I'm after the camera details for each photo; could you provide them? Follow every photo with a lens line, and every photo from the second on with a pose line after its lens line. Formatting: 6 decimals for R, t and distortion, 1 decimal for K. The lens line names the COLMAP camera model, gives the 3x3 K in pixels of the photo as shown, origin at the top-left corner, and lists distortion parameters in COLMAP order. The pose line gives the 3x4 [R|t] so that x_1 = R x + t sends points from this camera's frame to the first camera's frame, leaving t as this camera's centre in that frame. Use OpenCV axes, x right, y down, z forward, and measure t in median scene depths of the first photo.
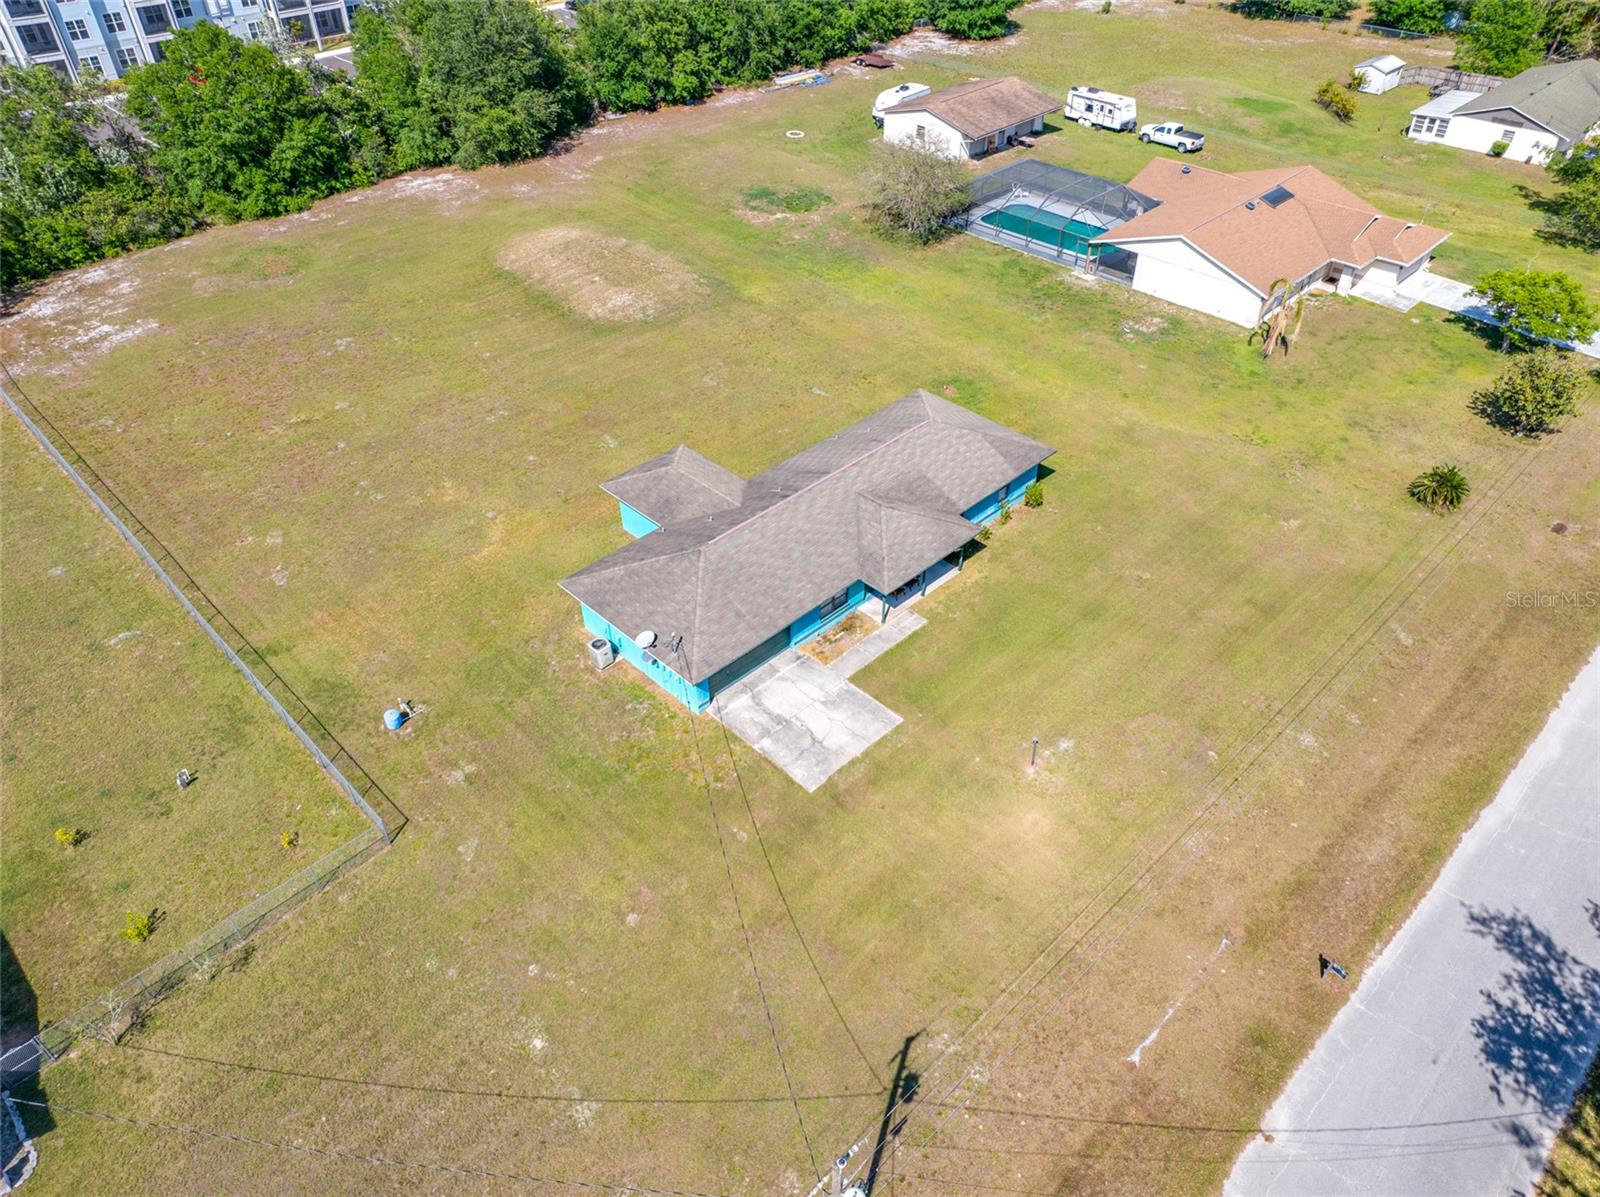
lens RADIAL K [[1119.0, 0, 804.3], [0, 1119.0, 601.9], [0, 0, 1]] dist [-0.008352, 0.004523]
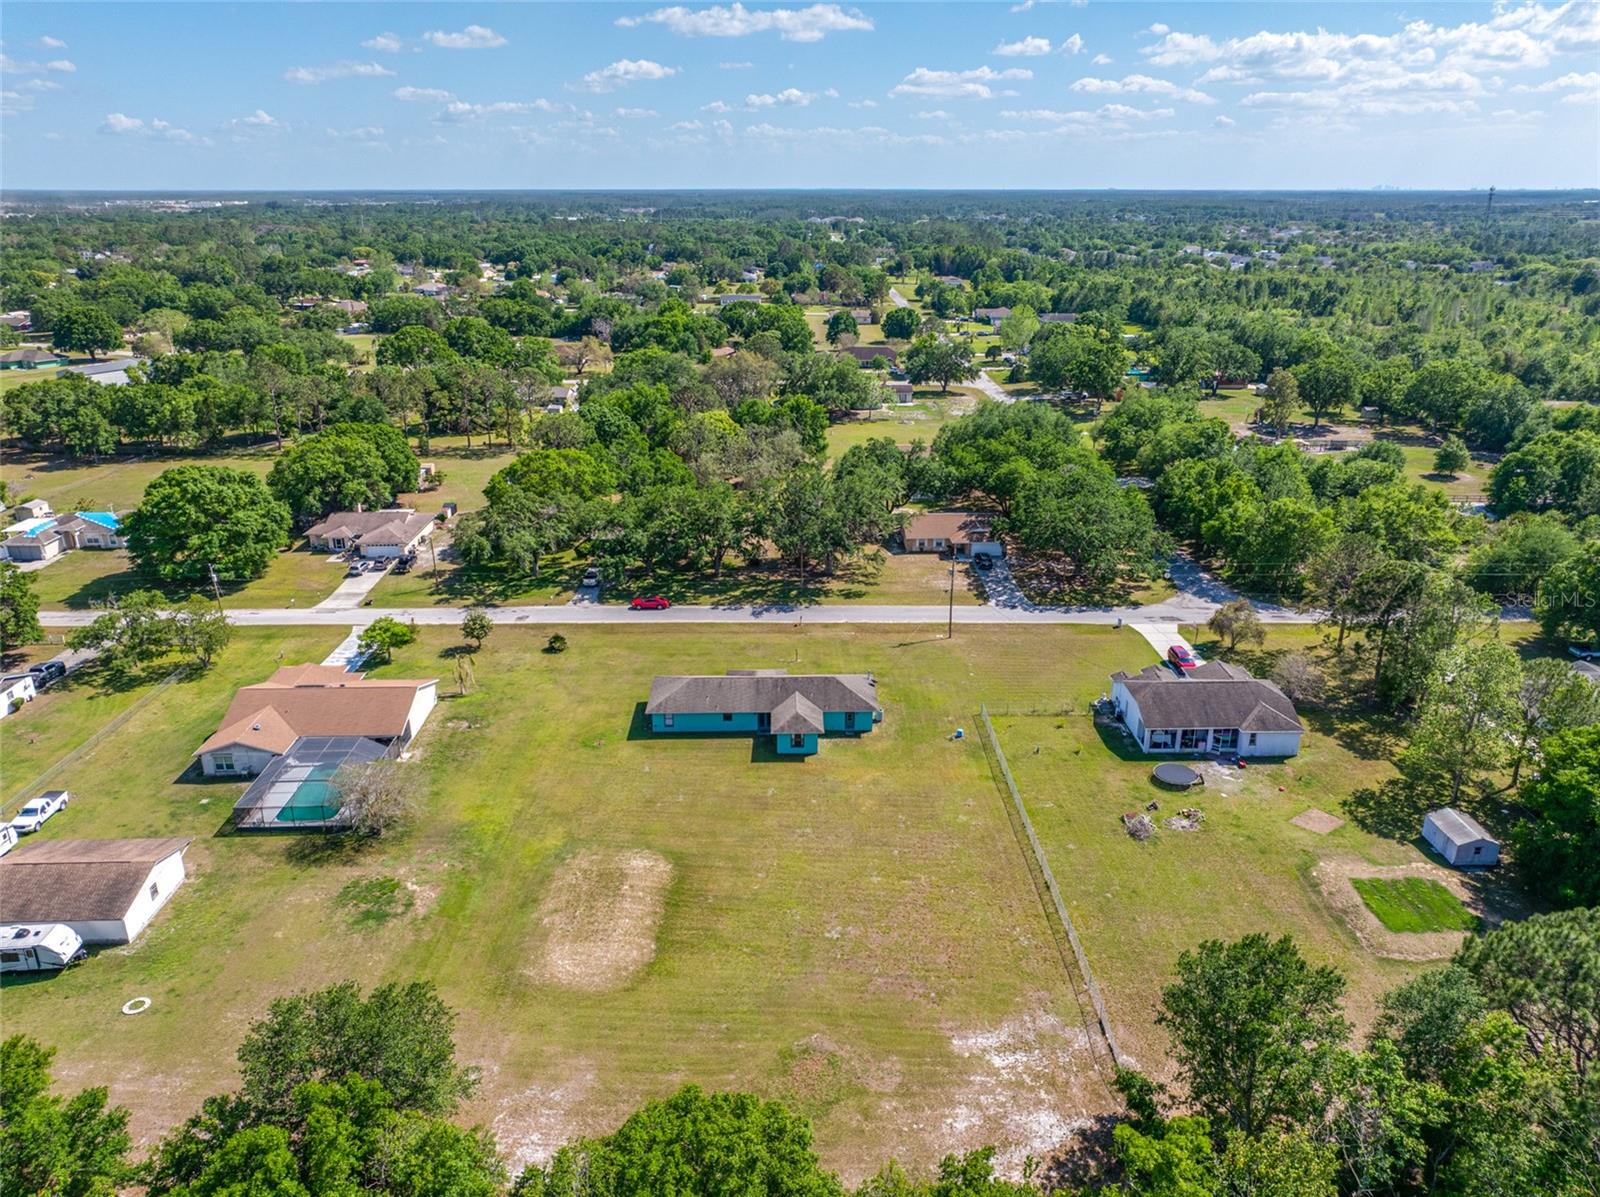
lens RADIAL K [[1119.0, 0, 804.3], [0, 1119.0, 601.9], [0, 0, 1]] dist [-0.008352, 0.004523]
pose [[-0.725770, -0.231105, 0.647957, -1.070454], [0.444944, 0.560659, 0.698346, -1.262243], [-0.524674, 0.795143, -0.304080, 1.092107]]
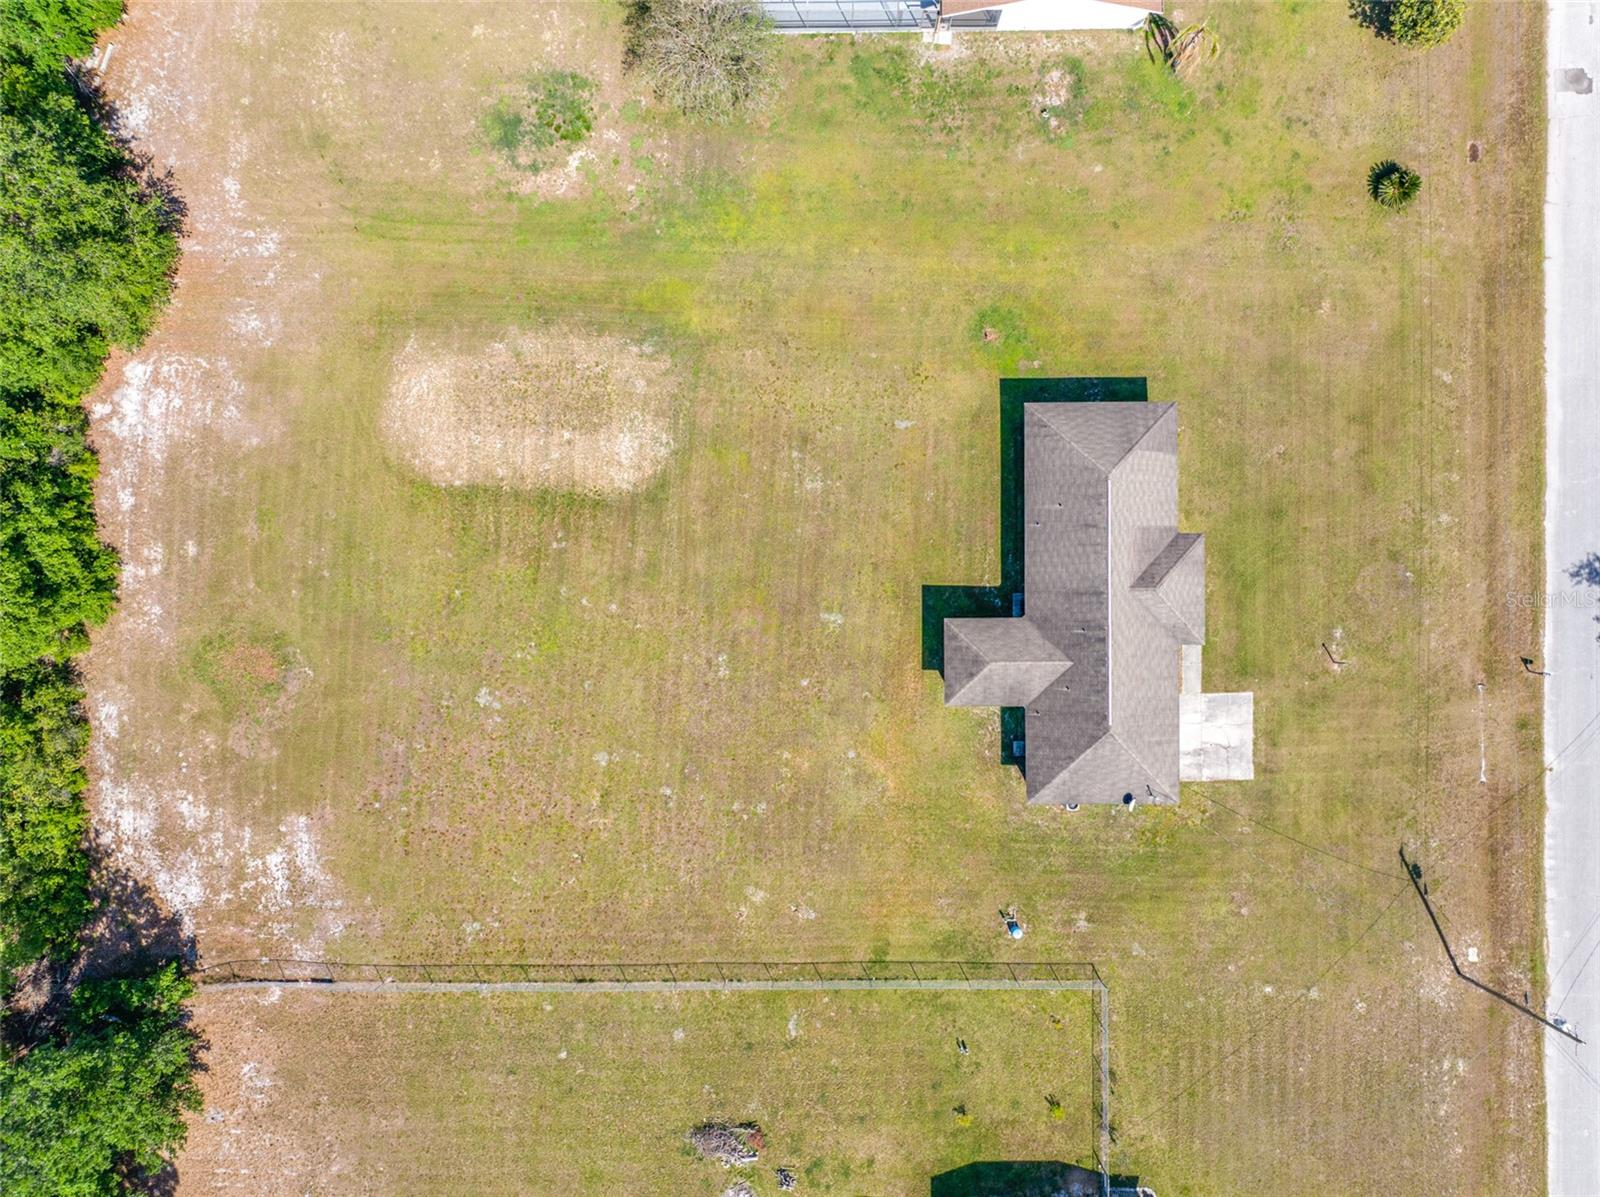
lens RADIAL K [[1123.4, 0, 803.4], [0, 1123.4, 596.9], [0, 0, 1]] dist [-0.004499, -0.006847]
pose [[0.700025, -0.714101, 0.004921, -0.160689], [0.460500, 0.456669, 0.761179, -0.885493], [-0.545806, -0.530578, 0.648523, 0.261374]]
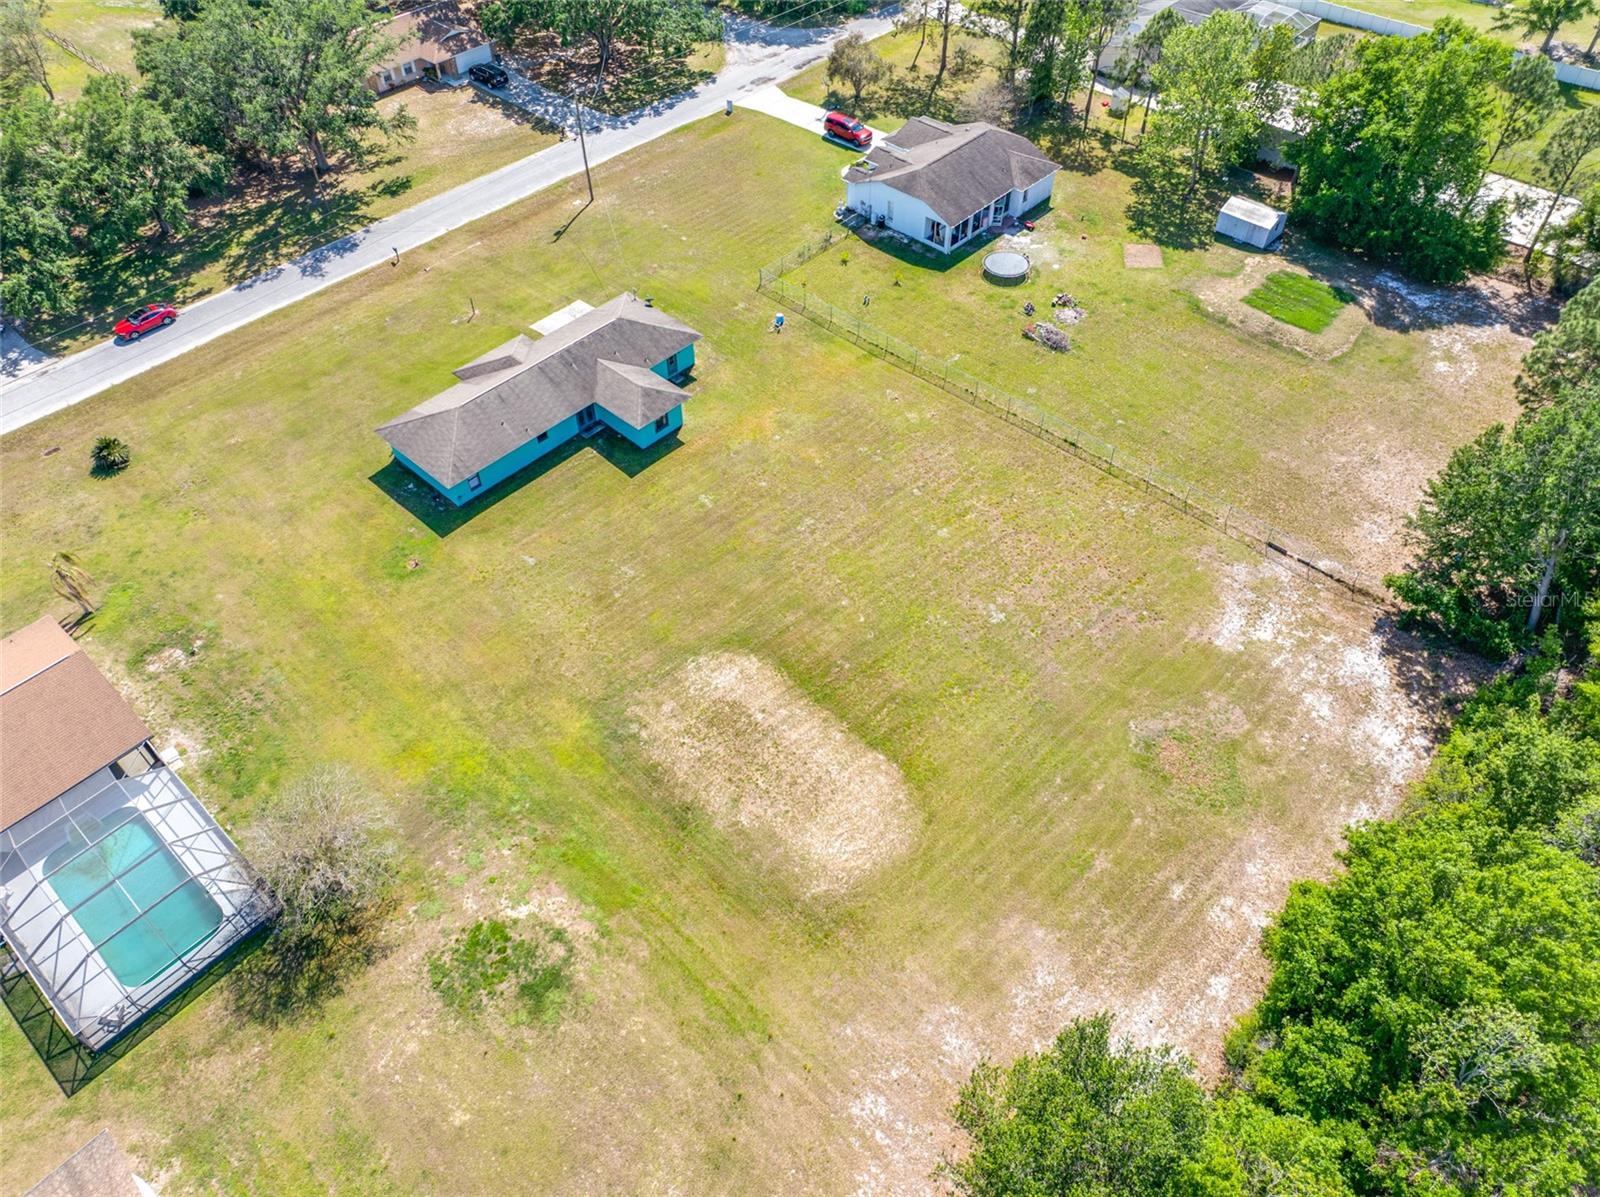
lens RADIAL K [[1119.0, 0, 804.3], [0, 1119.0, 601.9], [0, 0, 1]] dist [-0.008352, 0.004523]
pose [[-0.998790, 0.043511, -0.022918, -0.218399], [-0.021348, 0.036205, 0.999116, -1.219723], [0.044303, 0.998397, -0.035232, 1.011256]]
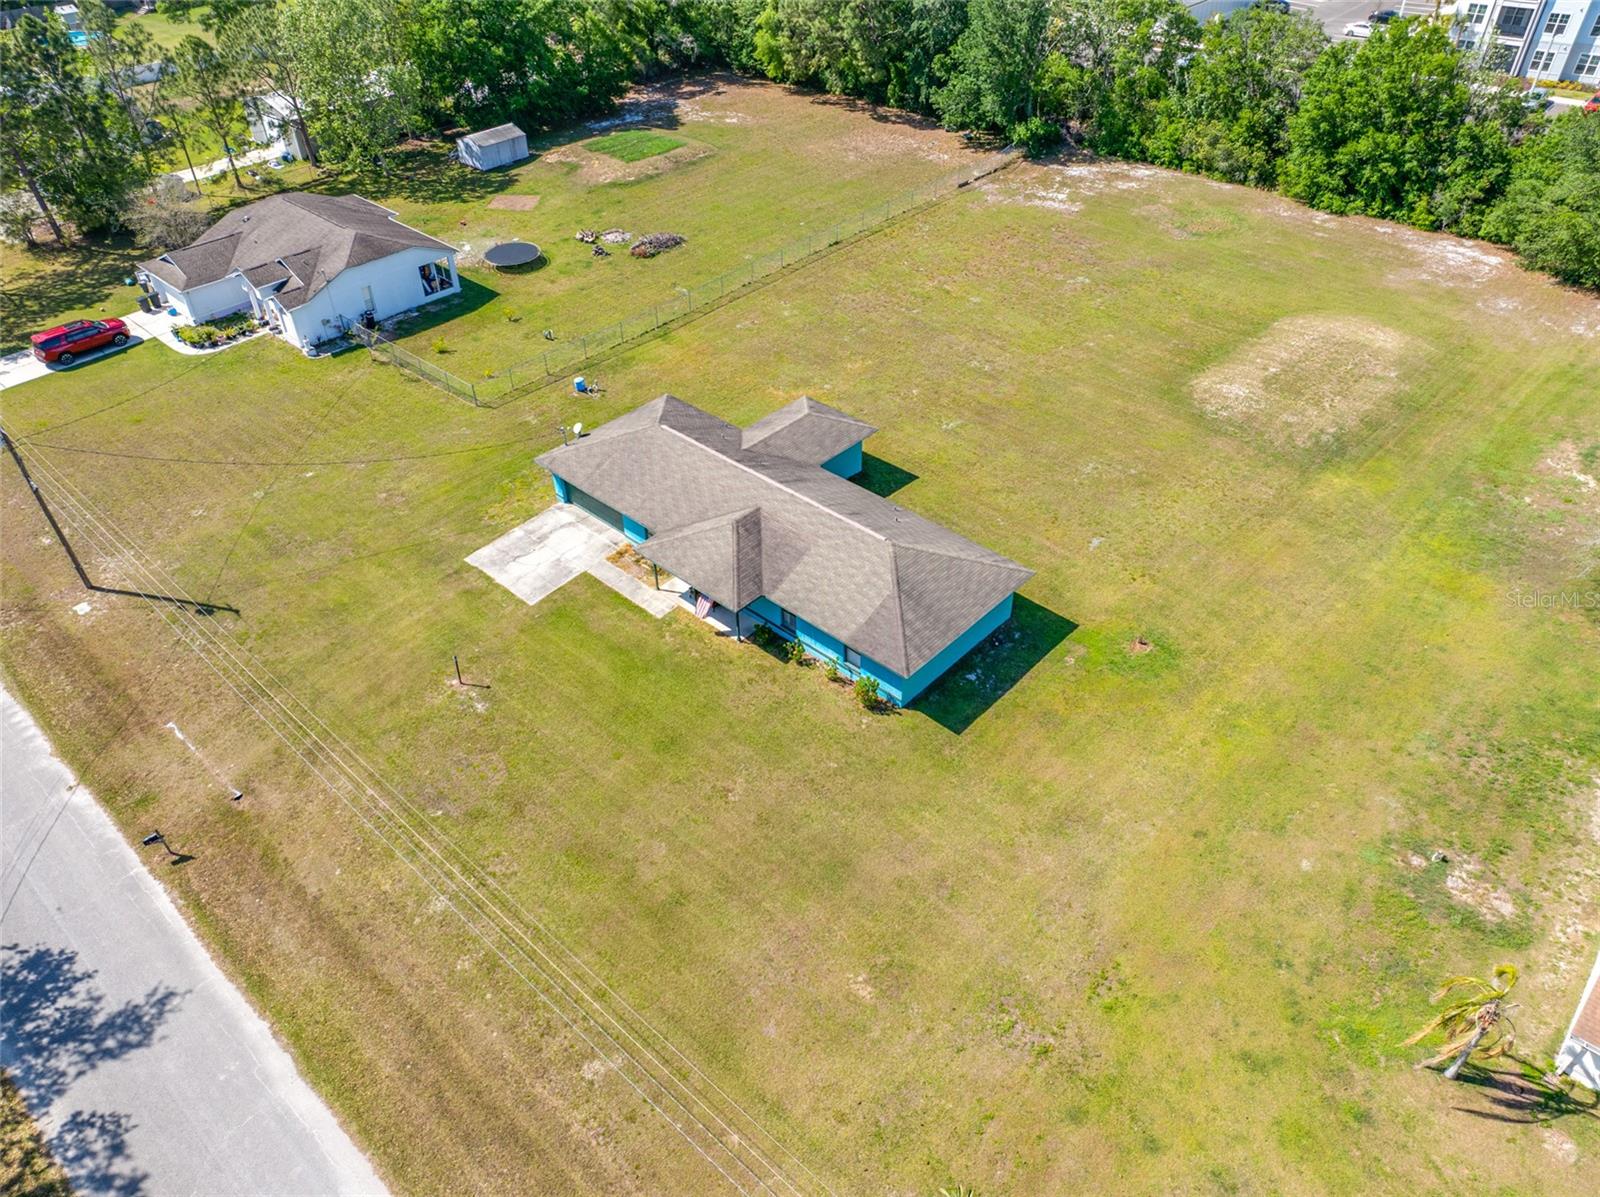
lens RADIAL K [[1118.5, 0, 803.9], [0, 1118.5, 600.9], [0, 0, 1]] dist [-0.009362, 0.007881]
pose [[0.050206, 0.640507, -0.766309, 0.612407], [-0.630811, 0.615197, 0.472874, -0.383919], [0.774310, 0.459655, 0.434926, 0.456206]]
